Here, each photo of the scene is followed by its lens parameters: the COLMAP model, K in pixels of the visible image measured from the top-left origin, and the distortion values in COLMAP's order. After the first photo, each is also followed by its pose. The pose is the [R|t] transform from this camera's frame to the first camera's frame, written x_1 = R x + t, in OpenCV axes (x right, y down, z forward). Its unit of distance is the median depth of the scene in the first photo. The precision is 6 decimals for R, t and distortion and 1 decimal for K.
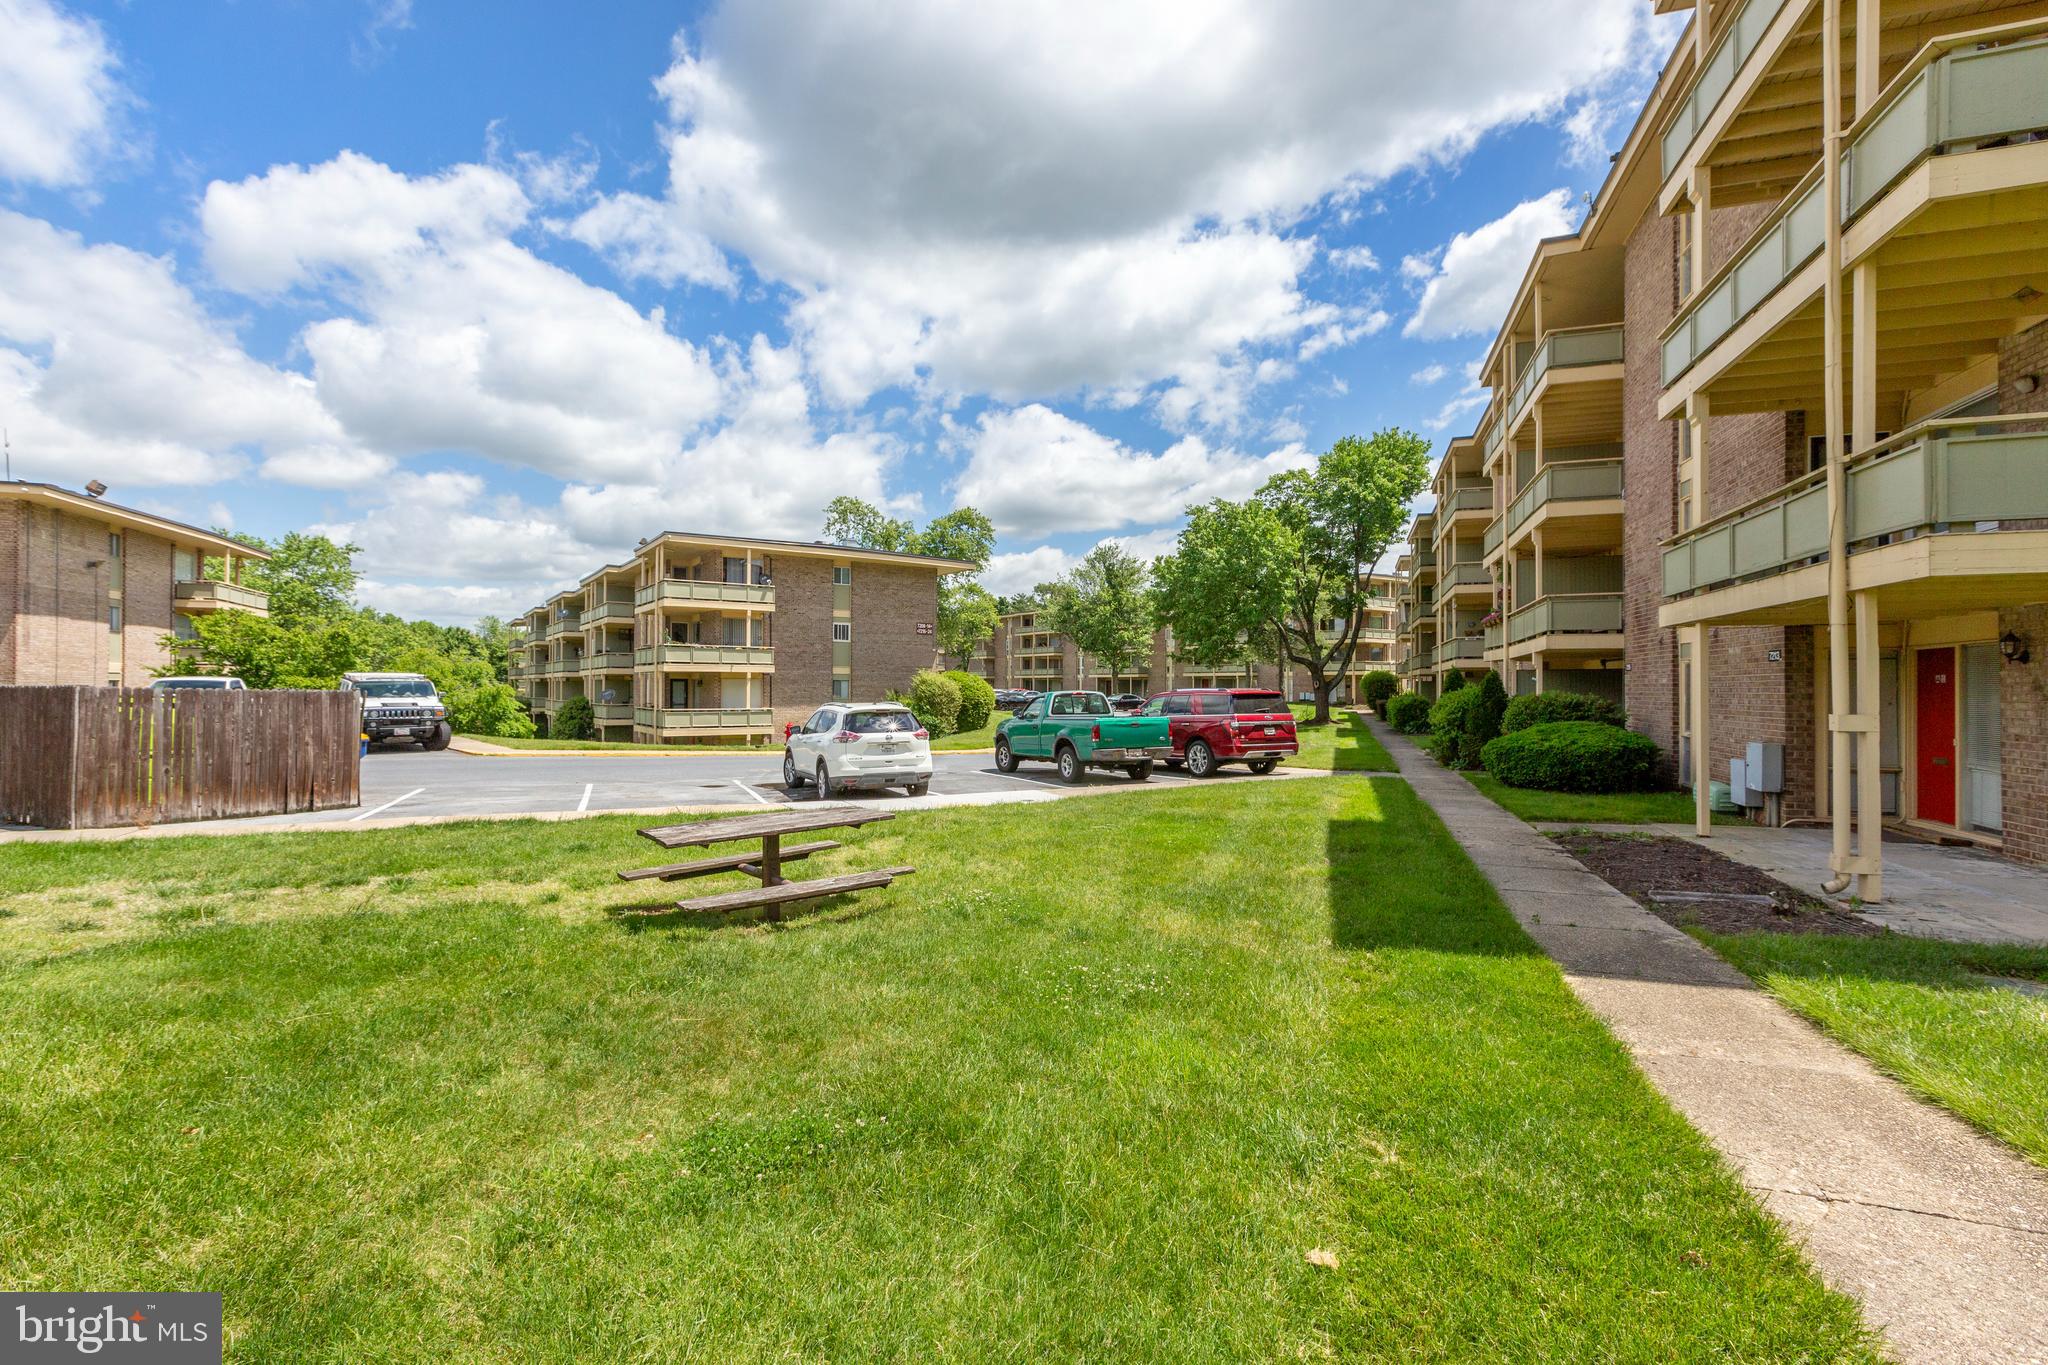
lens RADIAL K [[902.5, 0, 1037.9], [0, 902.5, 679.5], [0, 0, 1]] dist [-0.001058, -0.001251]
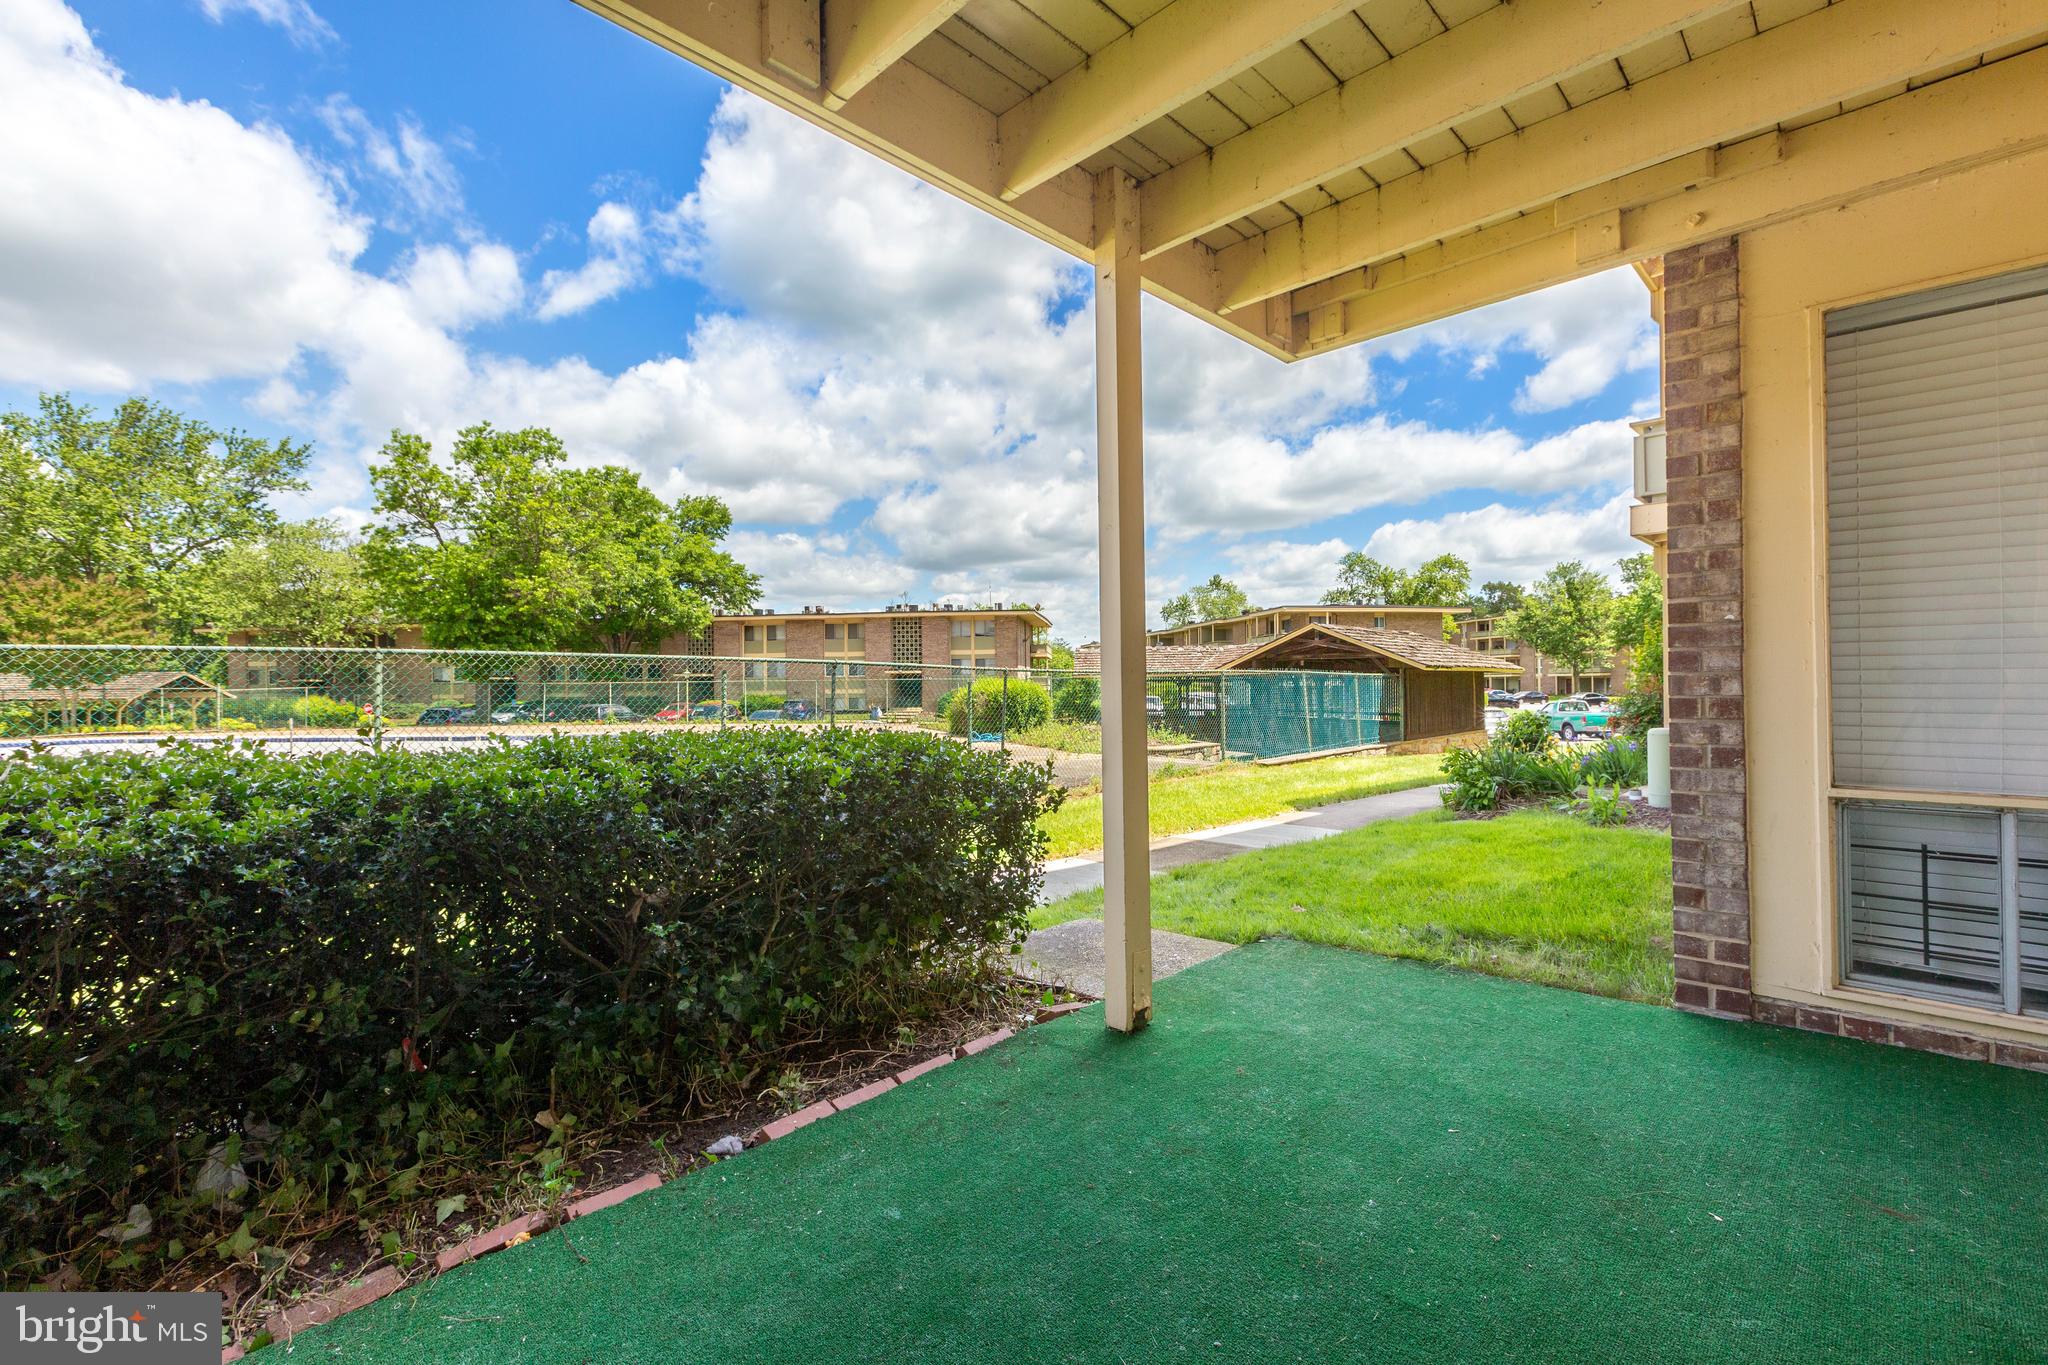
lens RADIAL K [[902.5, 0, 1005.1], [0, 902.5, 685.3], [0, 0, 1]] dist [-0.001058, -0.001251]
pose [[0.891384, -0.013280, -0.453053, -0.043469], [0.019404, 0.999772, 0.008873, -0.016040], [0.452832, -0.016700, 0.891439, -0.358624]]
